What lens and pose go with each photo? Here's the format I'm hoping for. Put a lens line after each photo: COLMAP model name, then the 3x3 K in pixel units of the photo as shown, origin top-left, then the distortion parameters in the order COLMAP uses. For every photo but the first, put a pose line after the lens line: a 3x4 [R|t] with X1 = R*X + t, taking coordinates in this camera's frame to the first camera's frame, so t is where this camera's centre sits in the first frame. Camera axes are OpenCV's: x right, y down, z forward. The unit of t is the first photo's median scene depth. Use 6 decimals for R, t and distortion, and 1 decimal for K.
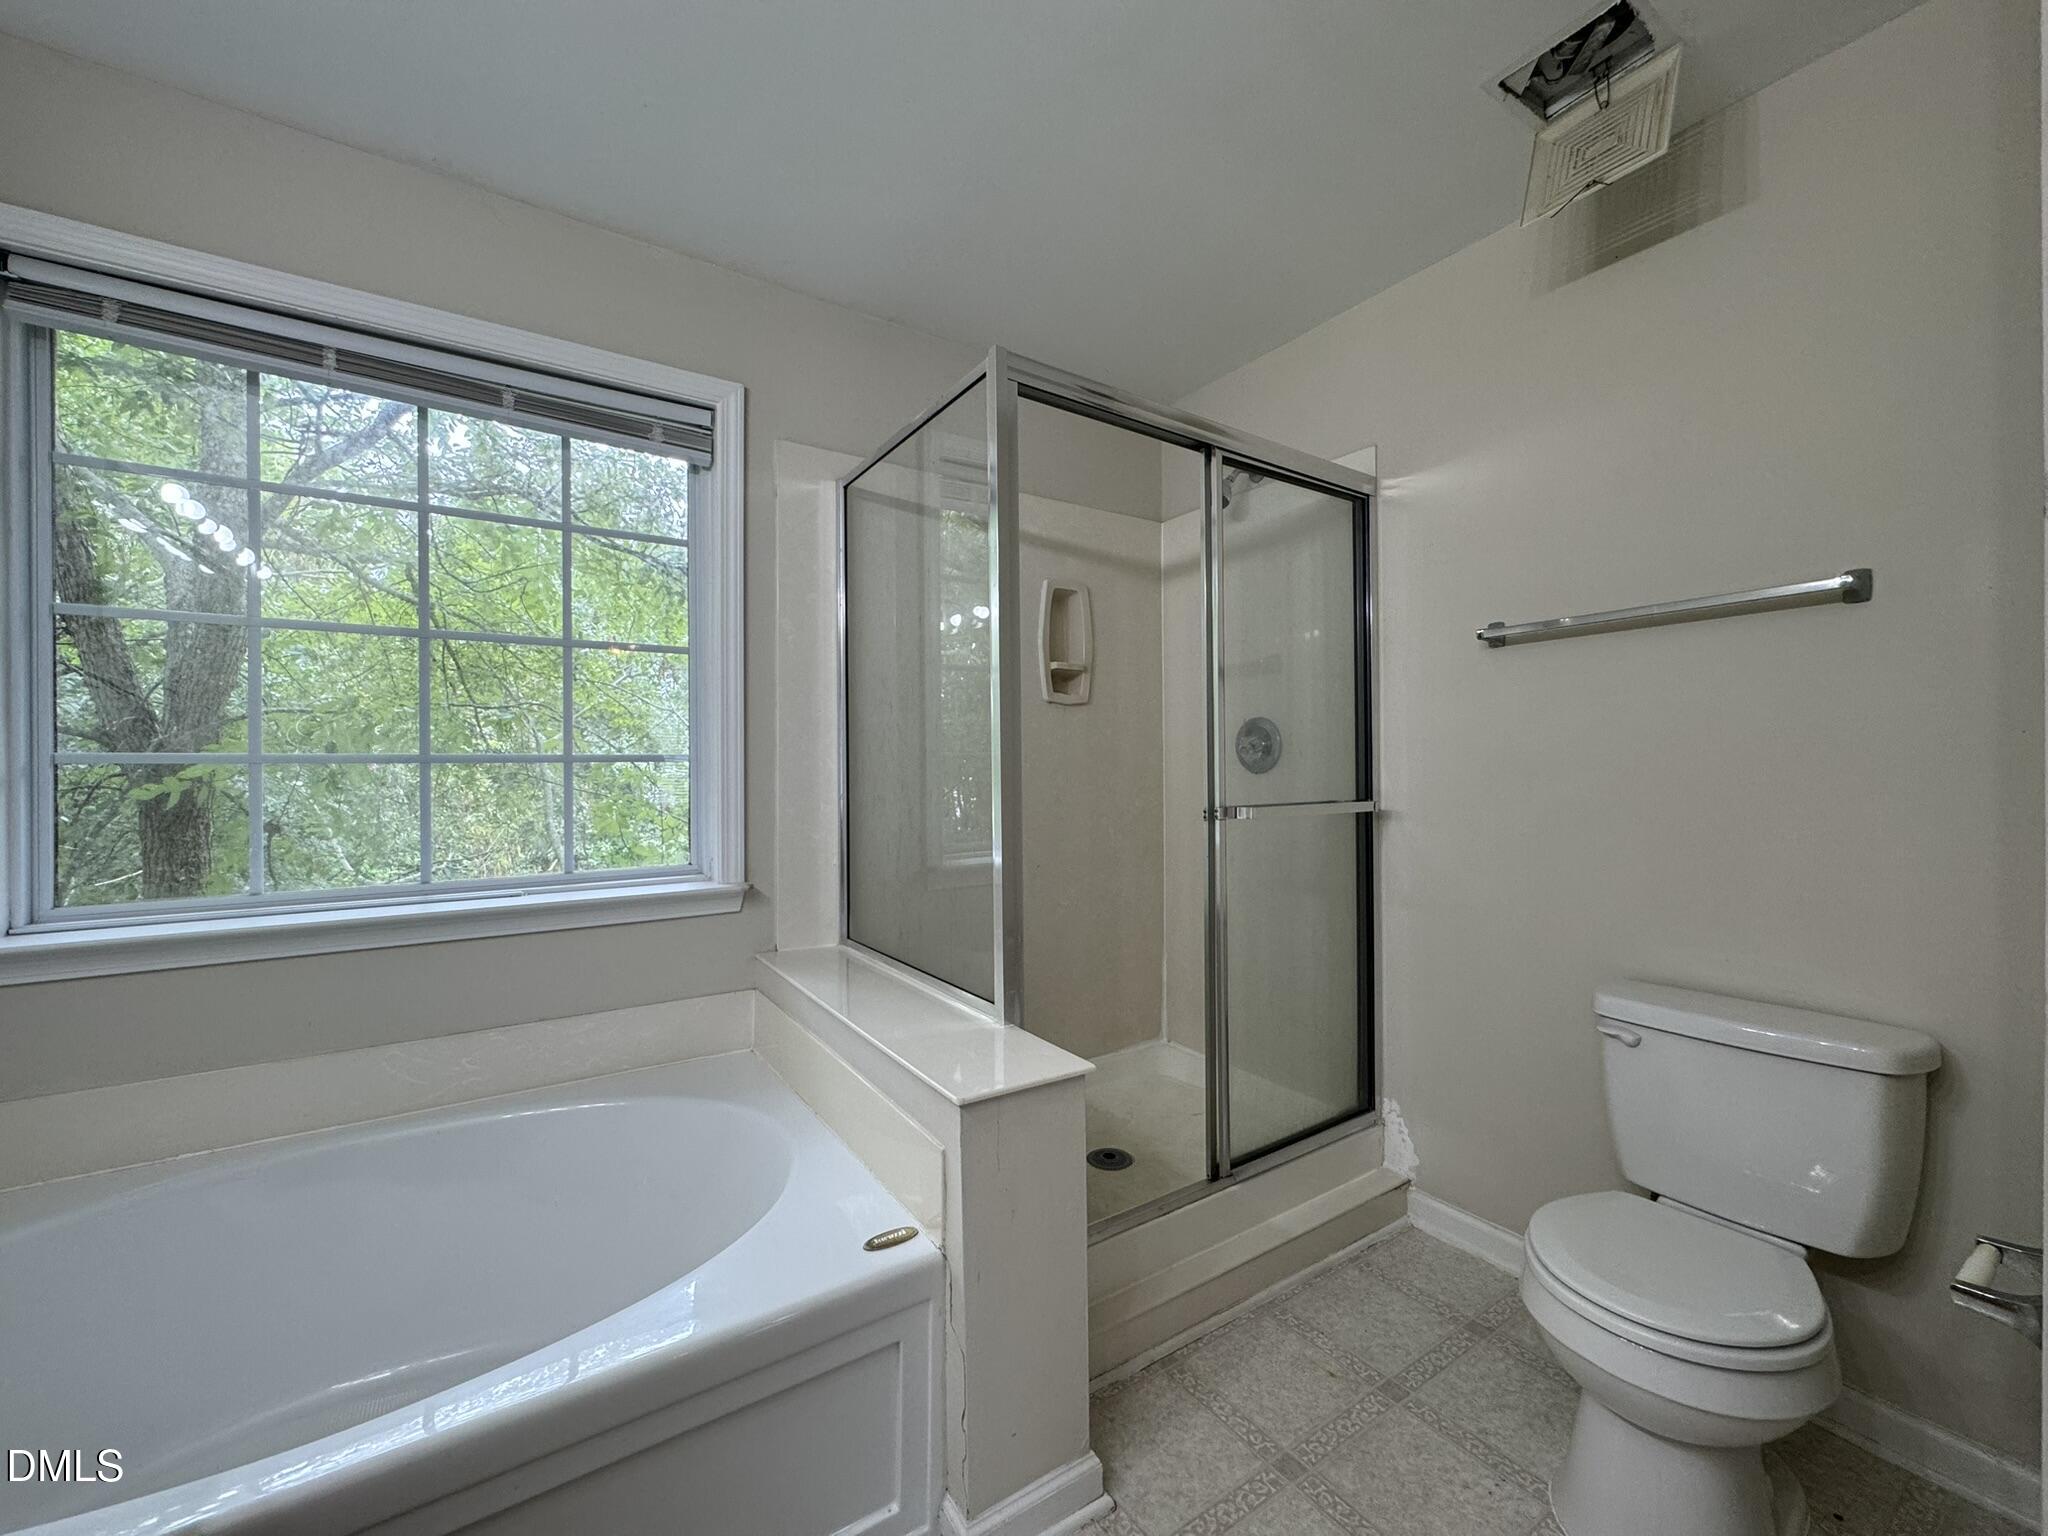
lens RADIAL K [[805.9, 0, 1011.6], [0, 805.9, 756.8], [0, 0, 1]] dist [0.001749, -0.000420]
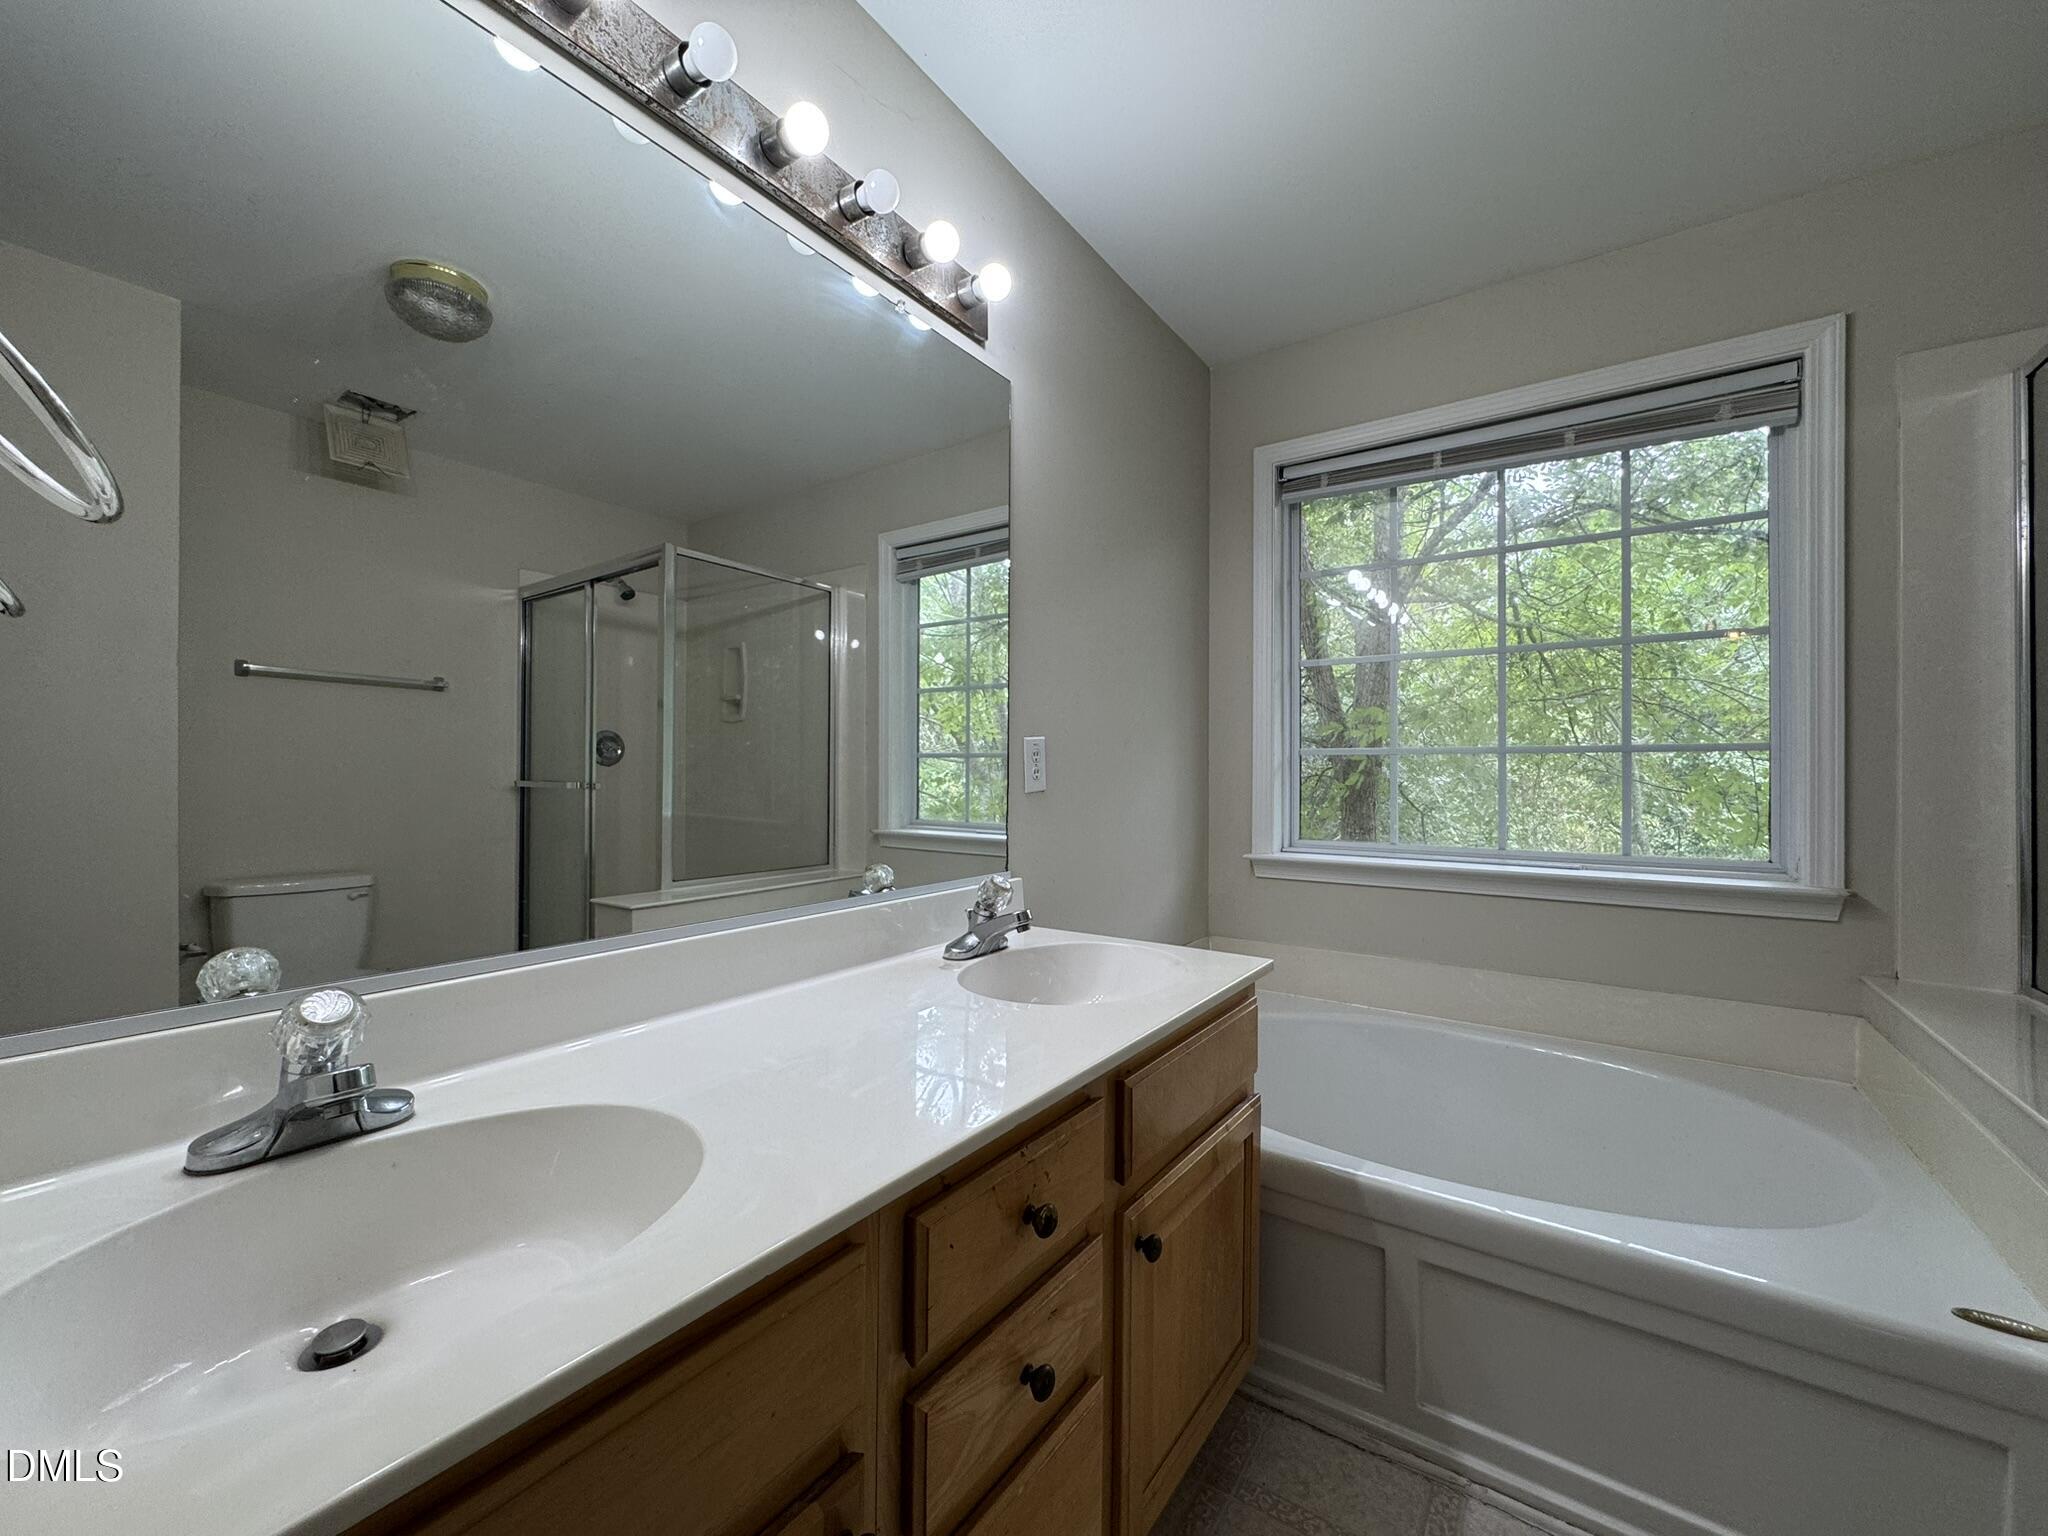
lens RADIAL K [[805.9, 0, 1023.6], [0, 805.9, 763.2], [0, 0, 1]] dist [0.001749, -0.000420]
pose [[0.359057, 0.004011, -0.933307, 0.157290], [-0.015661, 0.999876, -0.001728, 0.037794], [0.933184, 0.015237, 0.359075, -0.128487]]
